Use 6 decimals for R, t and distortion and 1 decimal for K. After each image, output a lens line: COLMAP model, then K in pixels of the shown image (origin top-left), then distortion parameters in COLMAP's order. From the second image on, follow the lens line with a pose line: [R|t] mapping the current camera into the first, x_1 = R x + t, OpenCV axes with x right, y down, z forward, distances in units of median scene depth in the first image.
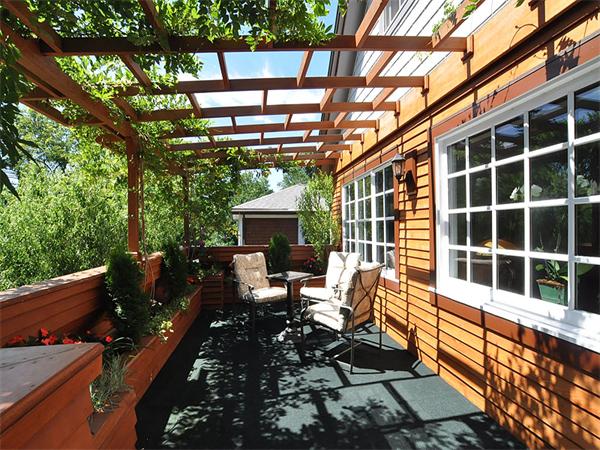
lens RADIAL K [[283.8, 0, 297.5], [0, 283.8, 229.3], [0, 0, 1]] dist [-0.036034, -0.000079]
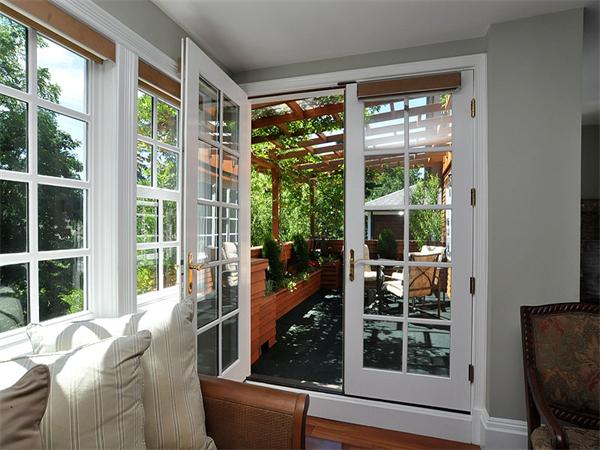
lens RADIAL K [[331.1, 0, 300.7], [0, 331.1, 225.9], [0, 0, 1]] dist [0.000404, 0.000030]
pose [[0.901705, 0.007674, -0.432284, 0.315635], [-0.008811, 0.999961, -0.000627, 0.004232], [0.432262, 0.004374, 0.901737, -0.559572]]
